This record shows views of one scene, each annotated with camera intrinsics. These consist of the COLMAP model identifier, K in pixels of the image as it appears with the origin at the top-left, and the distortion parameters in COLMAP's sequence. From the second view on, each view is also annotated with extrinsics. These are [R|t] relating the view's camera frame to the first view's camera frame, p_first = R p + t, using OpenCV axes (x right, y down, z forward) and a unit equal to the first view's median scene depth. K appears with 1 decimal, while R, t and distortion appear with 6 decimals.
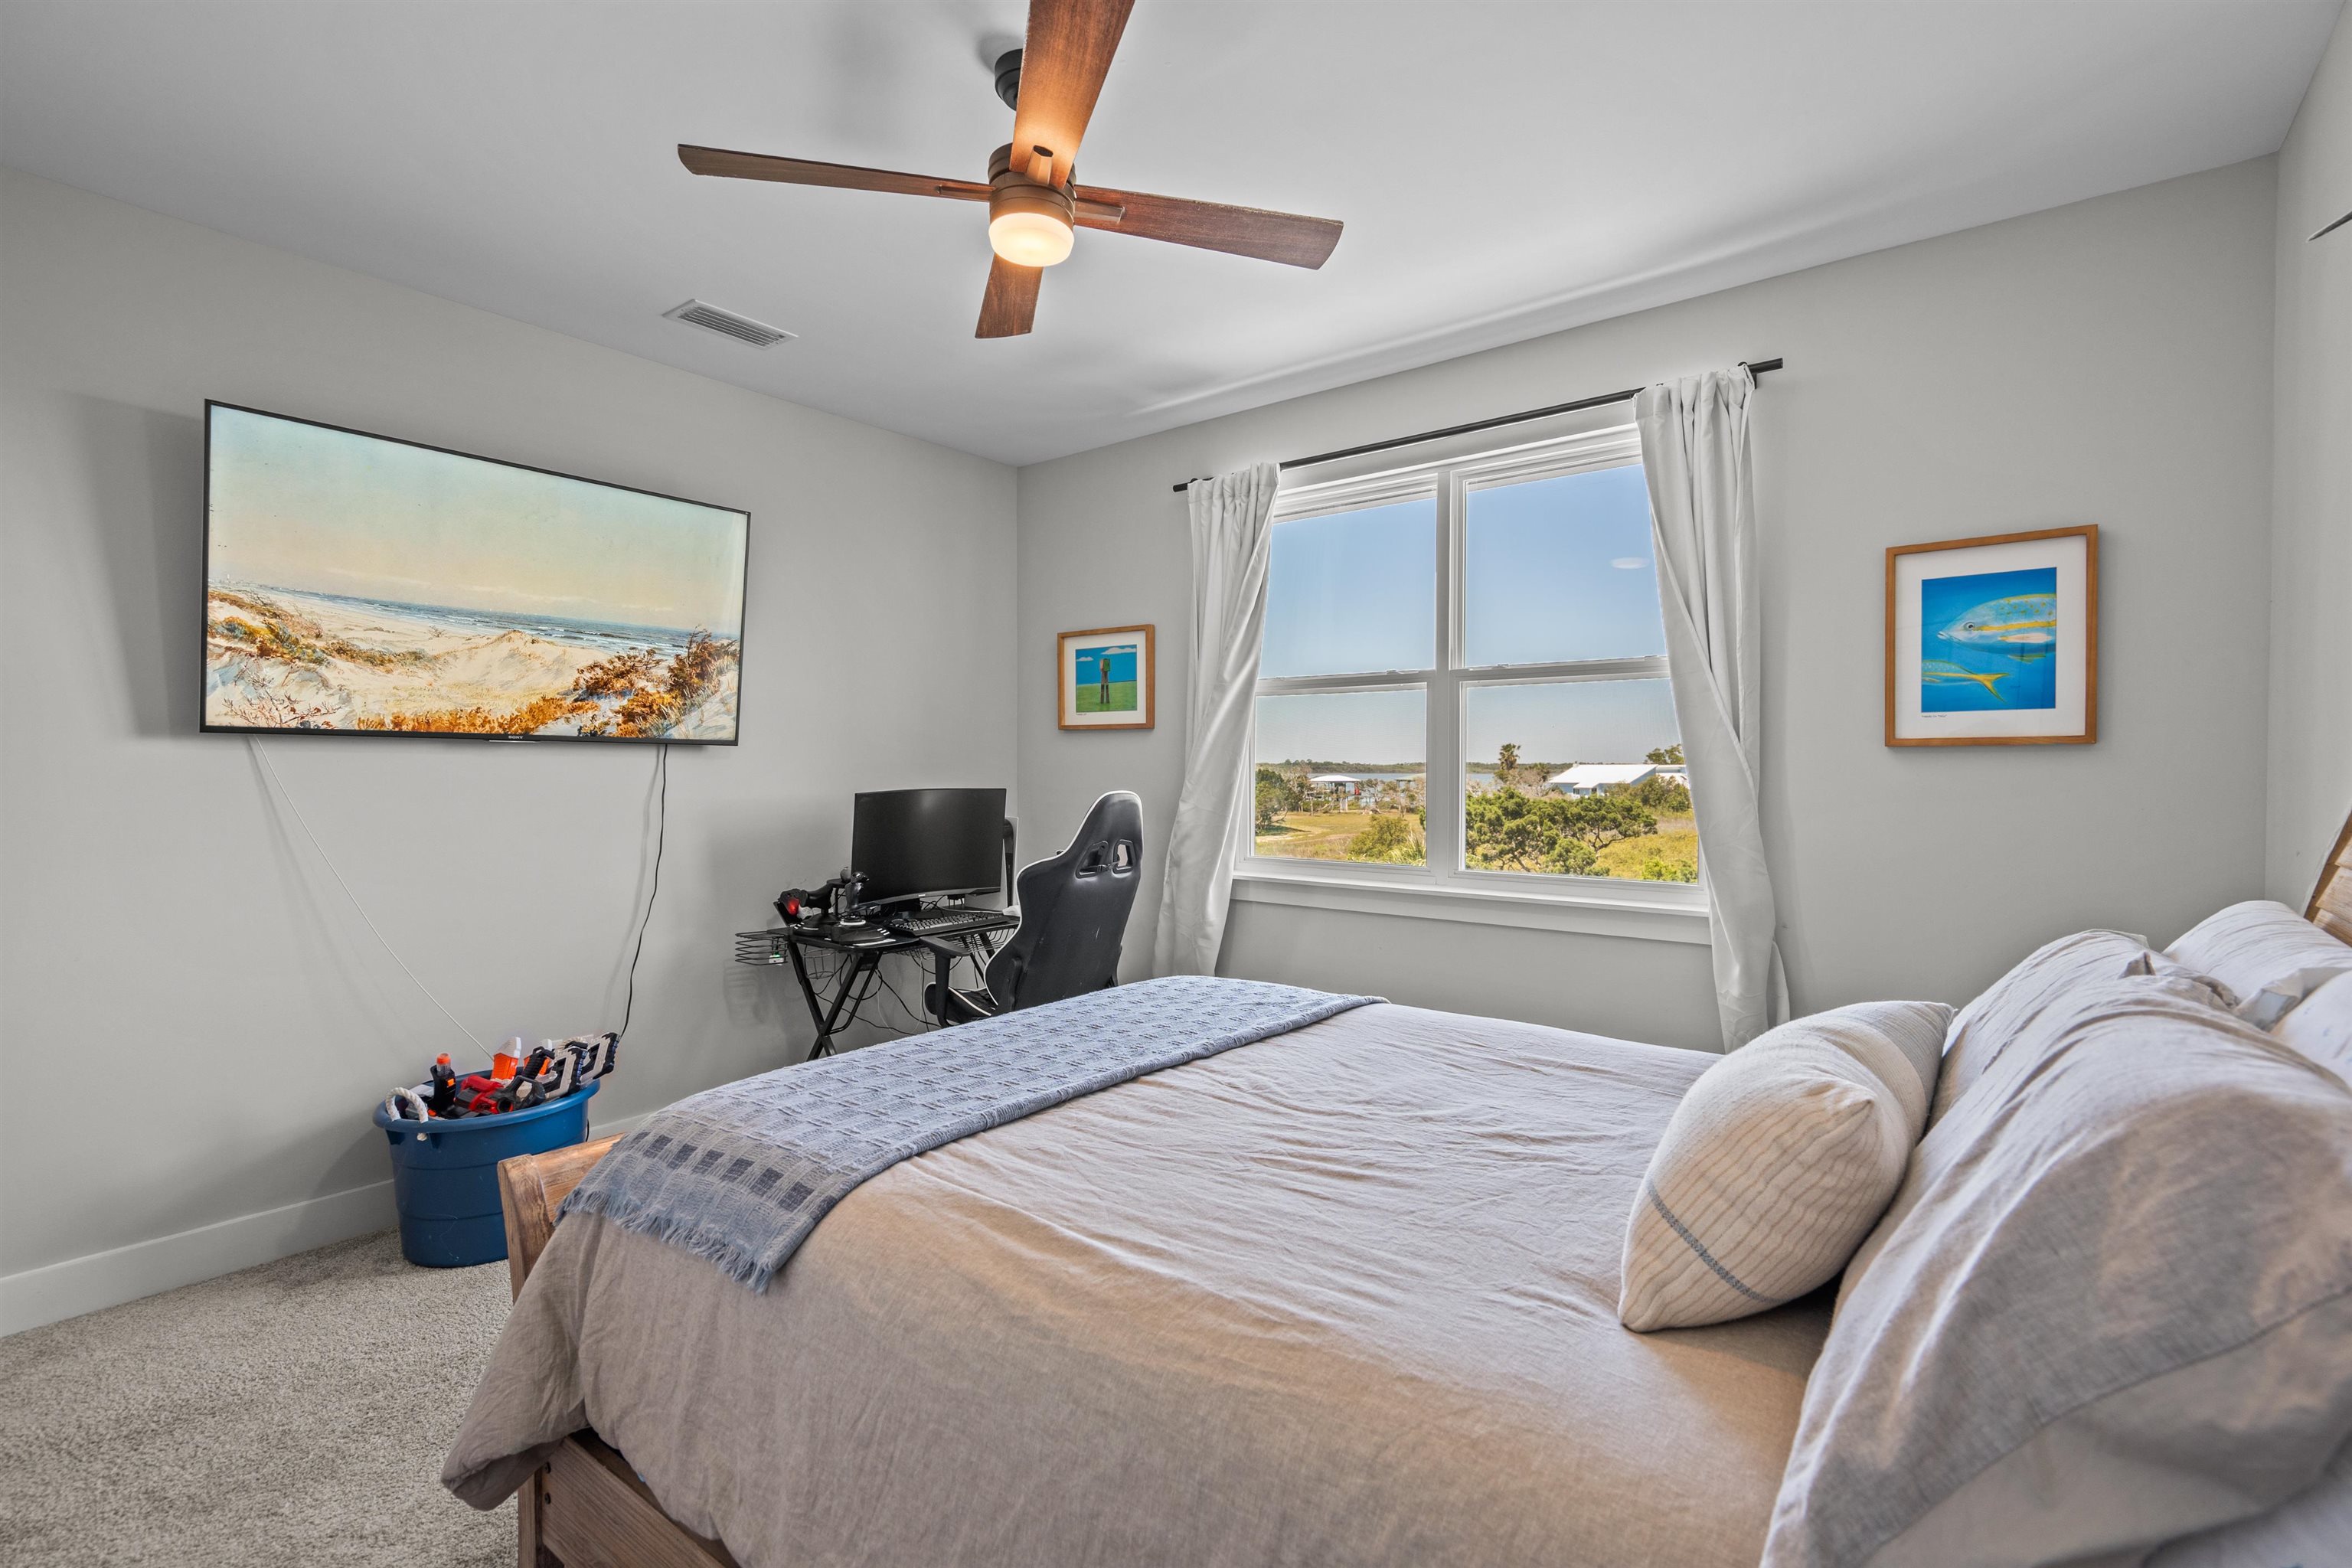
lens RADIAL K [[1060.4, 0, 1191.2], [0, 1060.4, 786.2], [0, 0, 1]] dist [-0.003439, -0.002137]
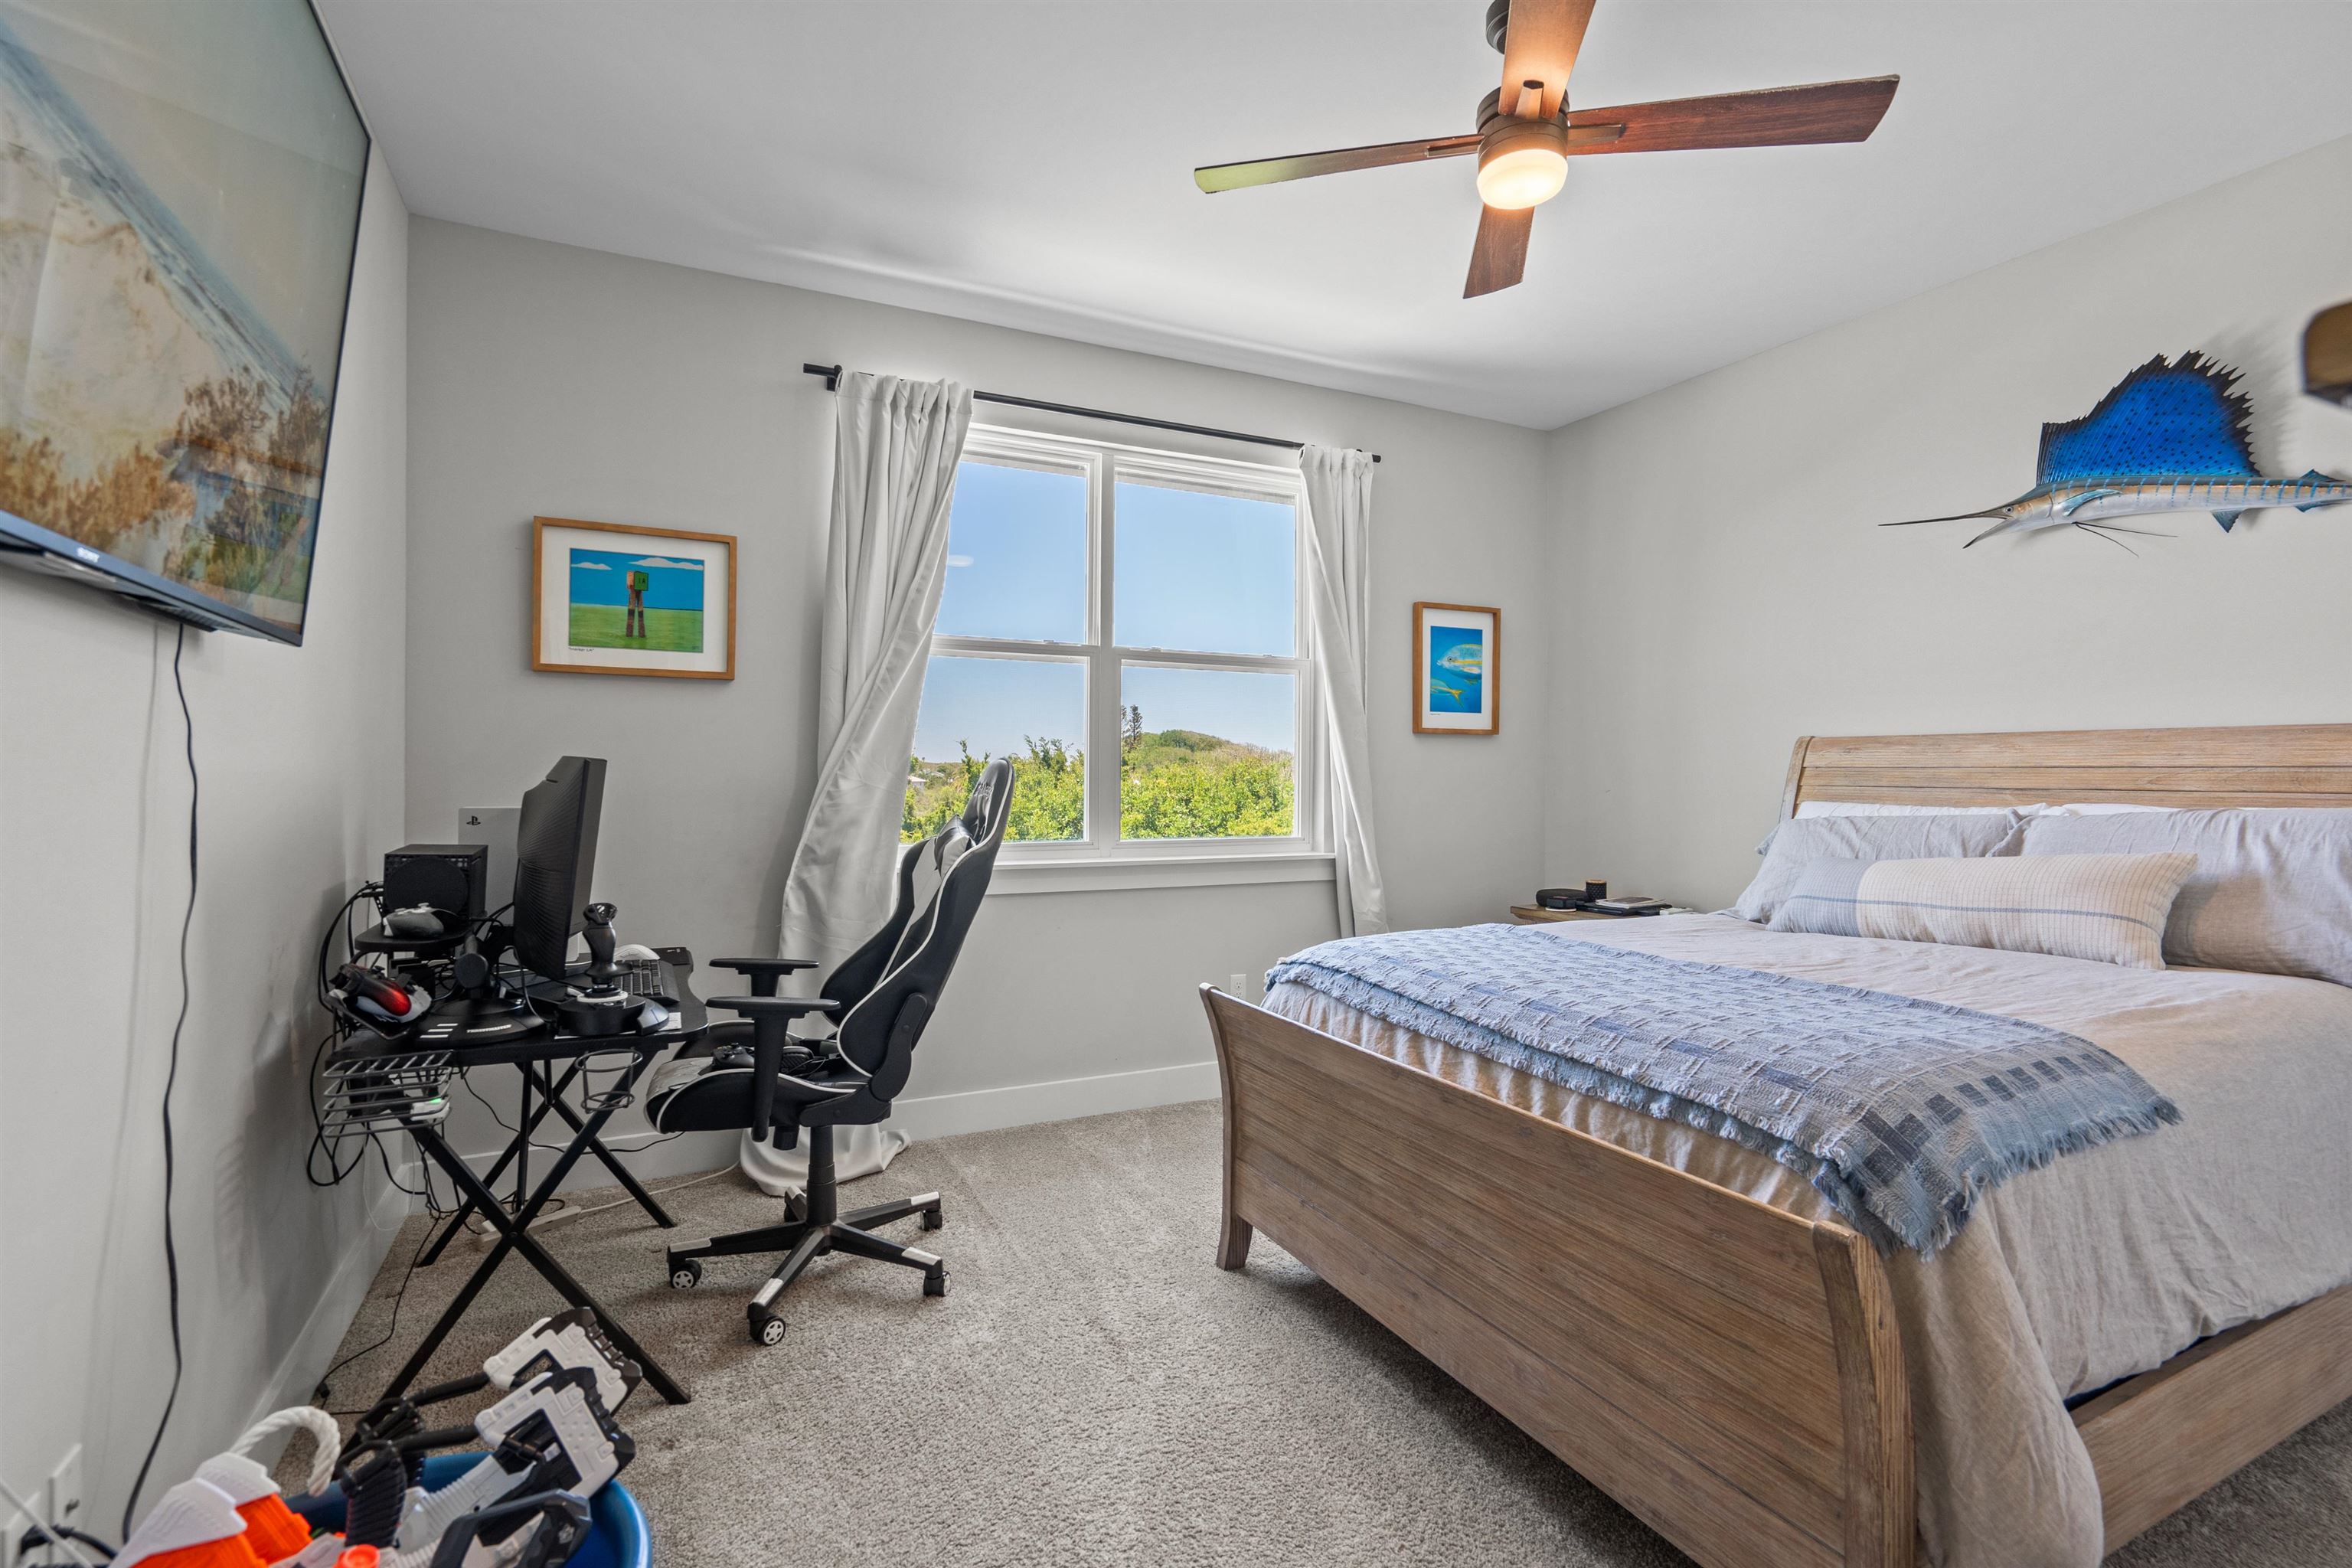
lens RADIAL K [[1060.4, 0, 1188.9], [0, 1060.4, 771.7], [0, 0, 1]] dist [-0.003439, -0.002137]
pose [[0.442092, 0.002100, 0.896967, -0.646123], [0.011458, 0.999902, -0.007989, 0.020596], [-0.896896, 0.013809, 0.442025, 0.472853]]
